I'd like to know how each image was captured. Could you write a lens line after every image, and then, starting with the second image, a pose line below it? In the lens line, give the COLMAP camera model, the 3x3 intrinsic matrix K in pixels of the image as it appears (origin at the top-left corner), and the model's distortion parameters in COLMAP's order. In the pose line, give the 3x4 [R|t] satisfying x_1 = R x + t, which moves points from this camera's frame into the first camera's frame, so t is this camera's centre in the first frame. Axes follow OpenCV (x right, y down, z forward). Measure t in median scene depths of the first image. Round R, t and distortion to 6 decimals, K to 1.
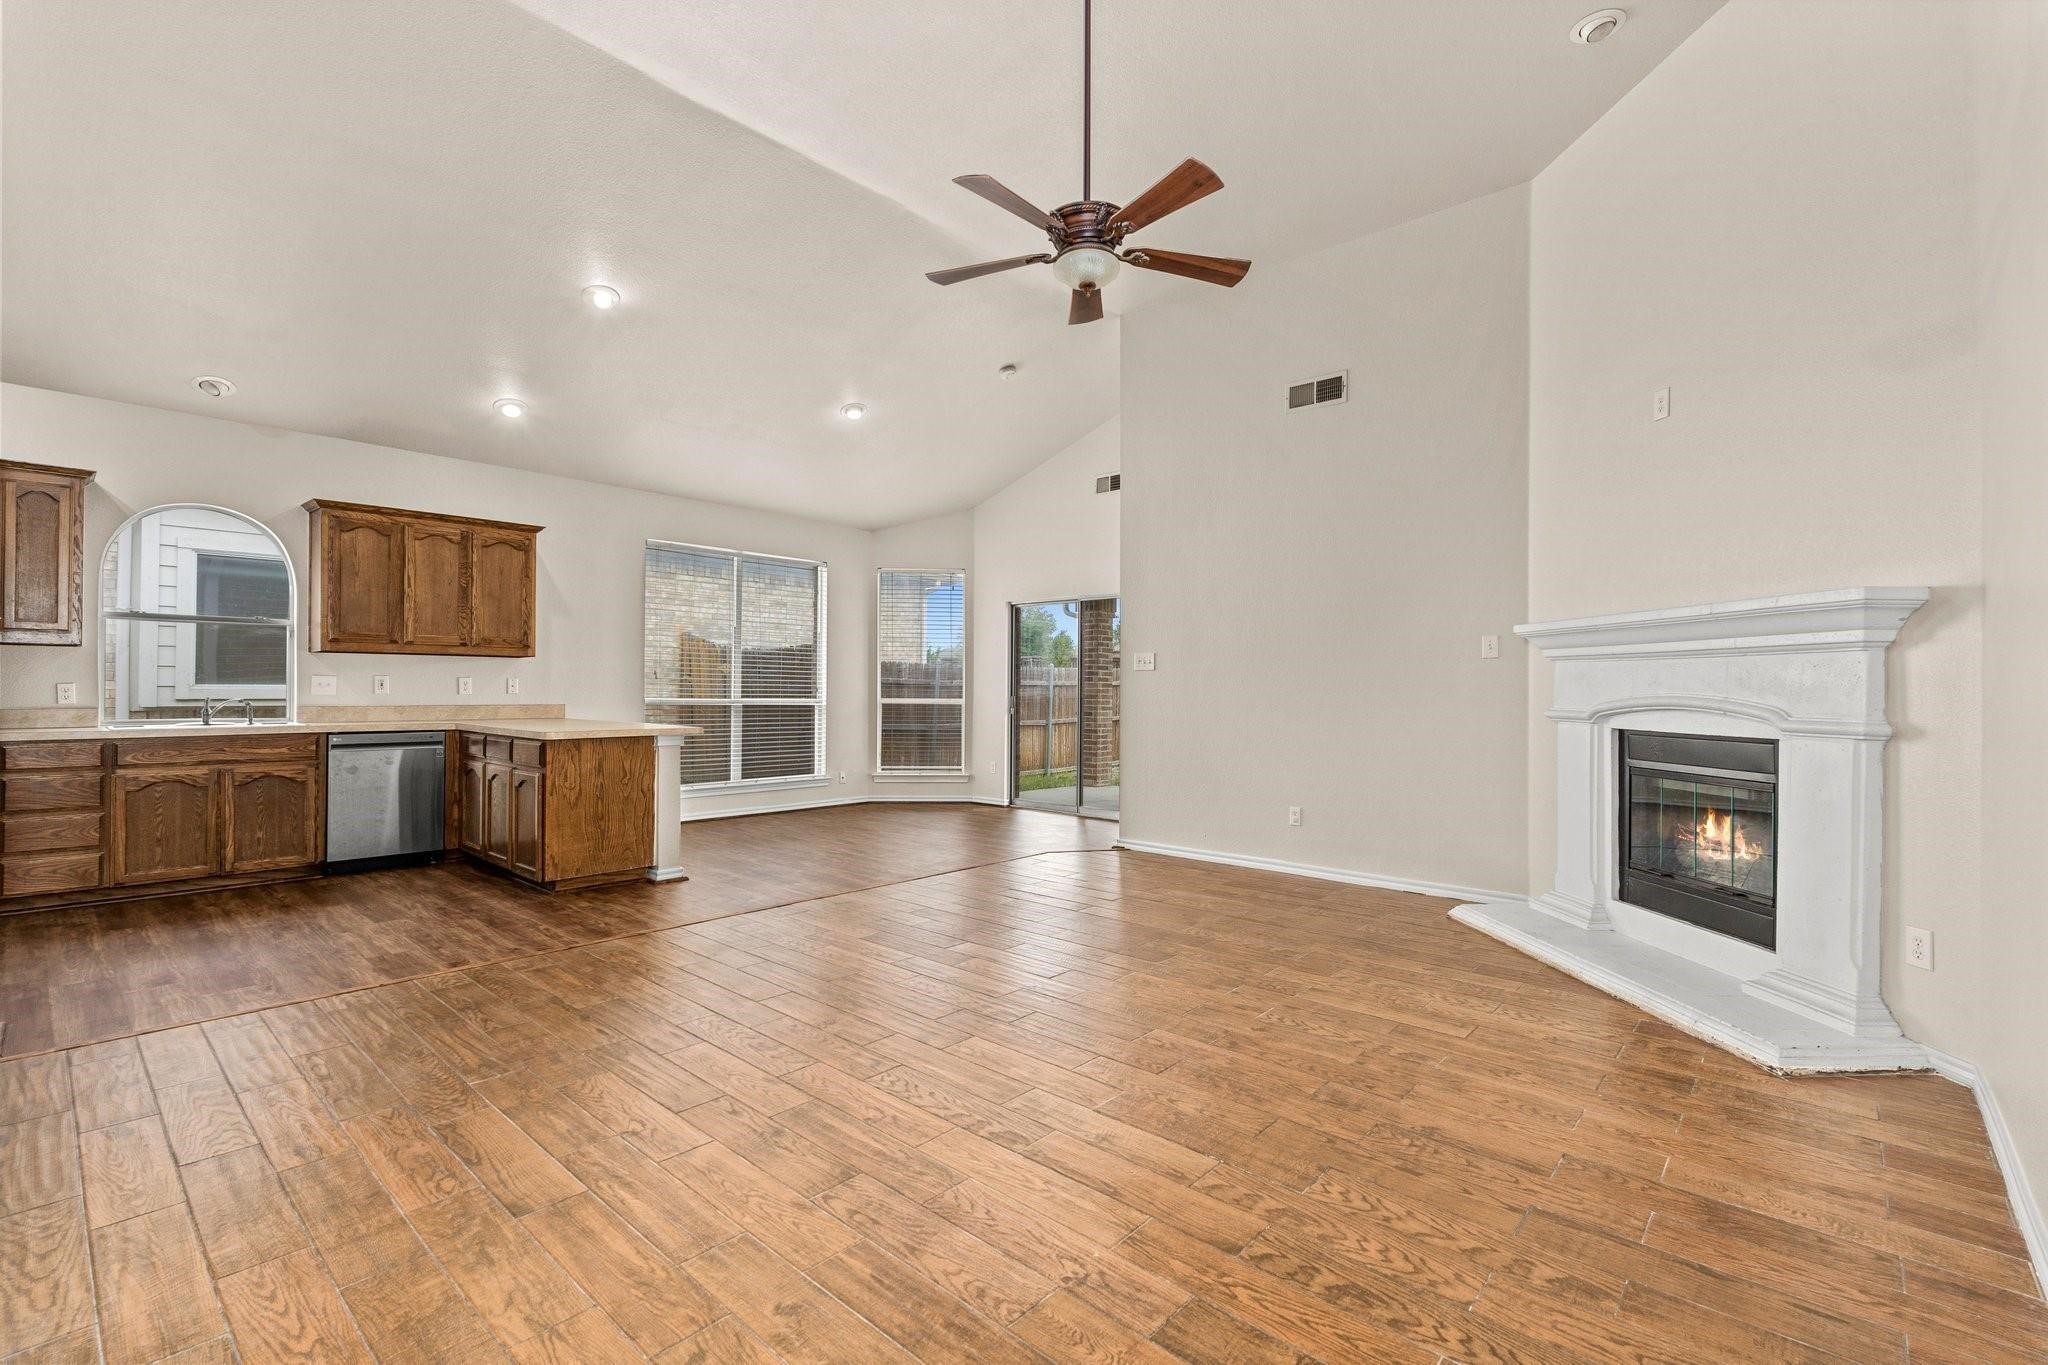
lens RADIAL K [[912.3, 0, 1032.1], [0, 912.3, 676.9], [0, 0, 1]] dist [-0.005406, 0.001276]
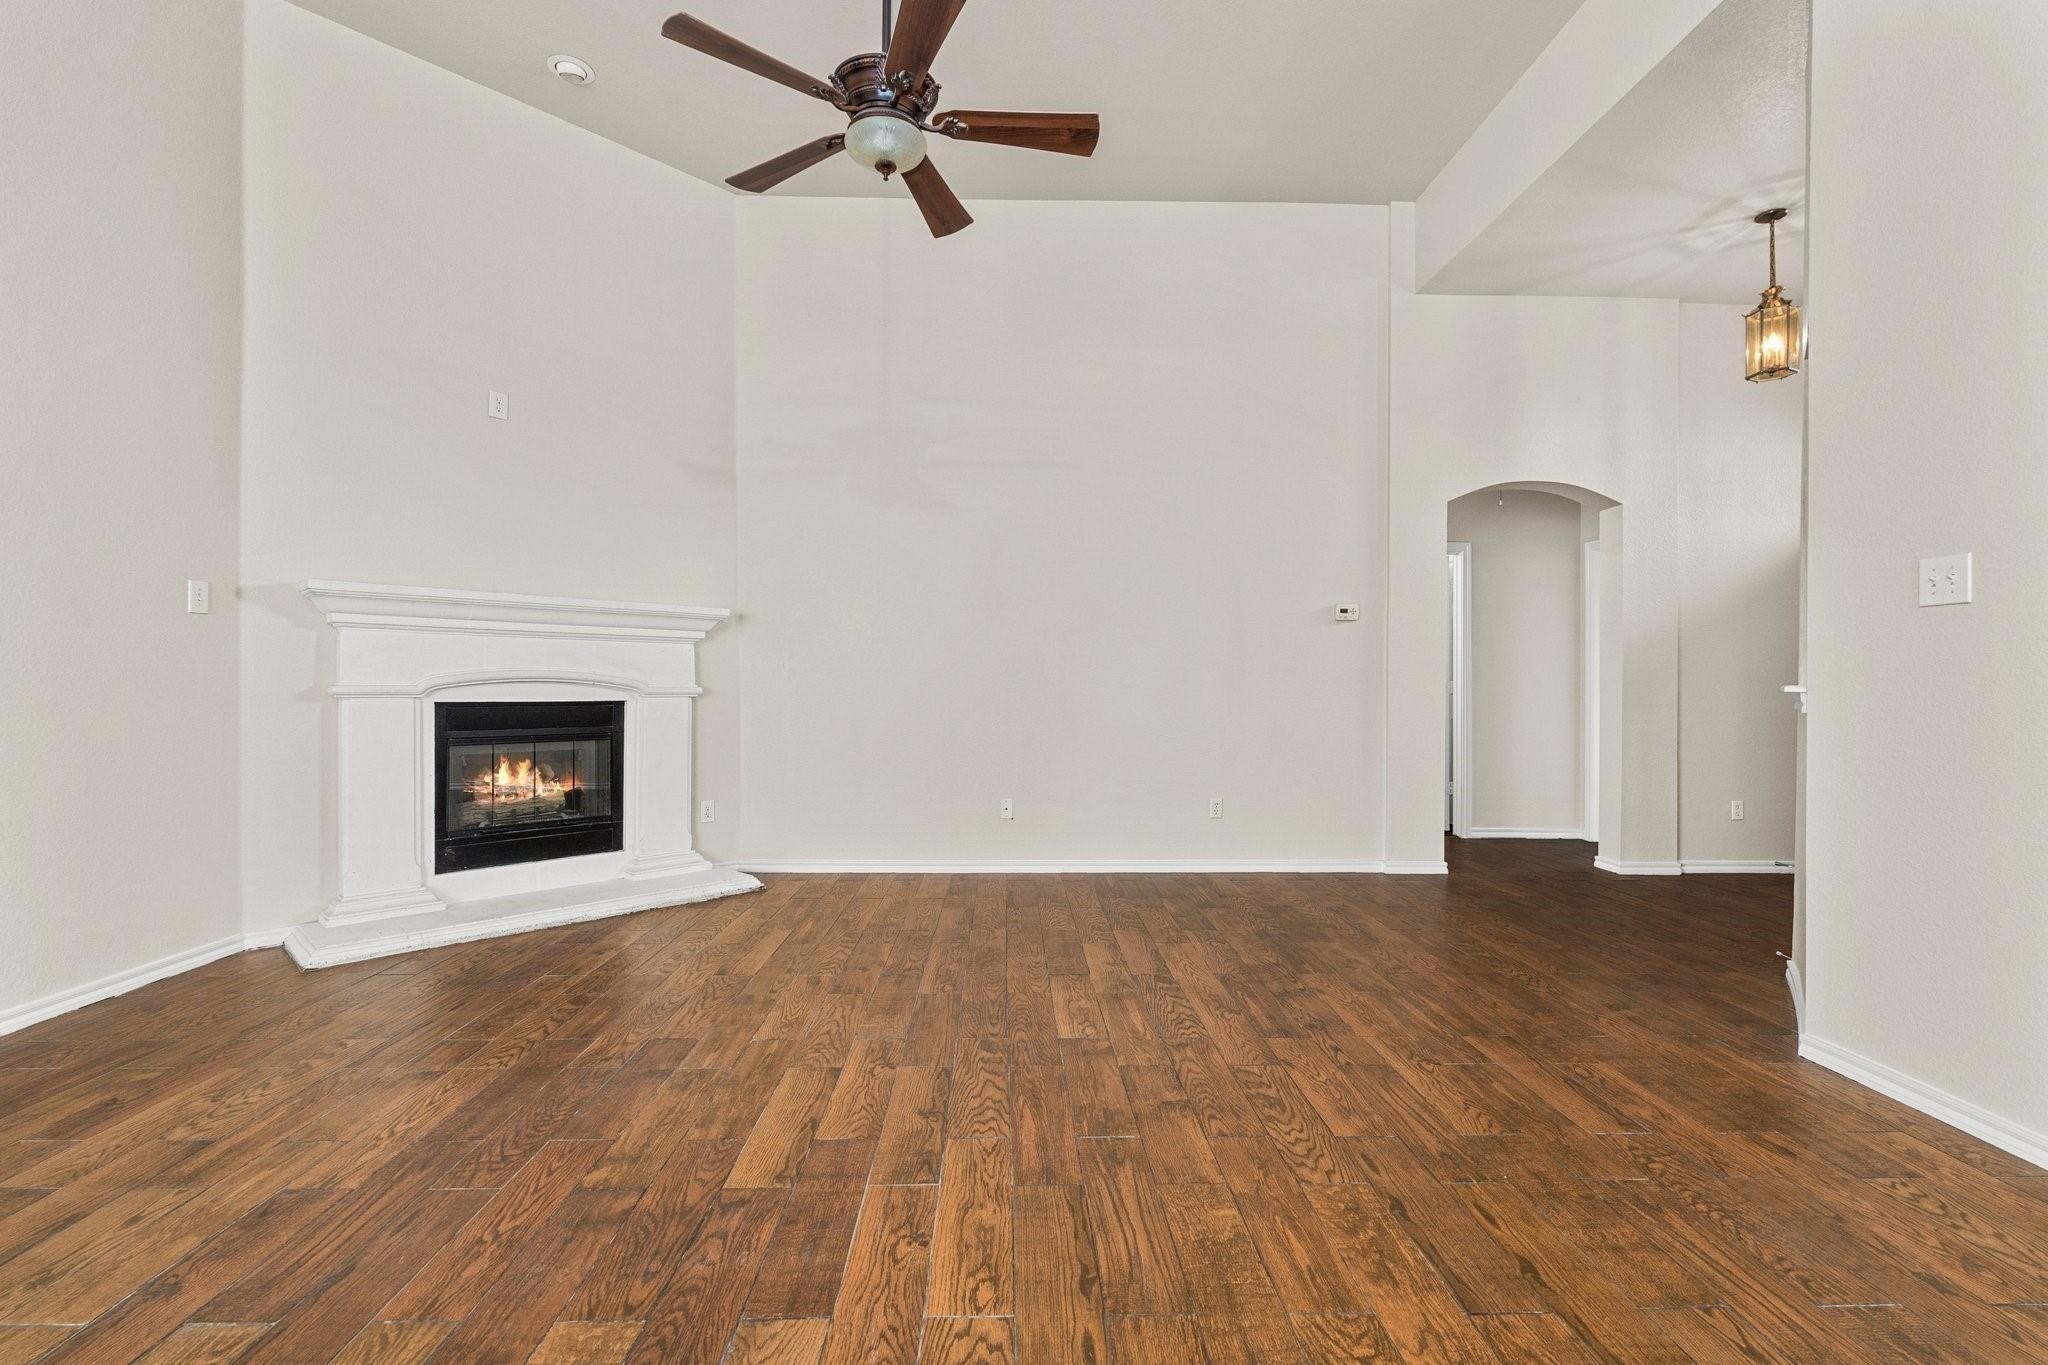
lens RADIAL K [[912.3, 0, 1021.1], [0, 912.3, 679.4], [0, 0, 1]] dist [-0.005406, 0.001276]
pose [[-0.681344, -0.004922, 0.731947, -0.402383], [-0.016948, 0.999815, -0.009053, 0.023411], [-0.731767, -0.018573, -0.681302, 0.942234]]
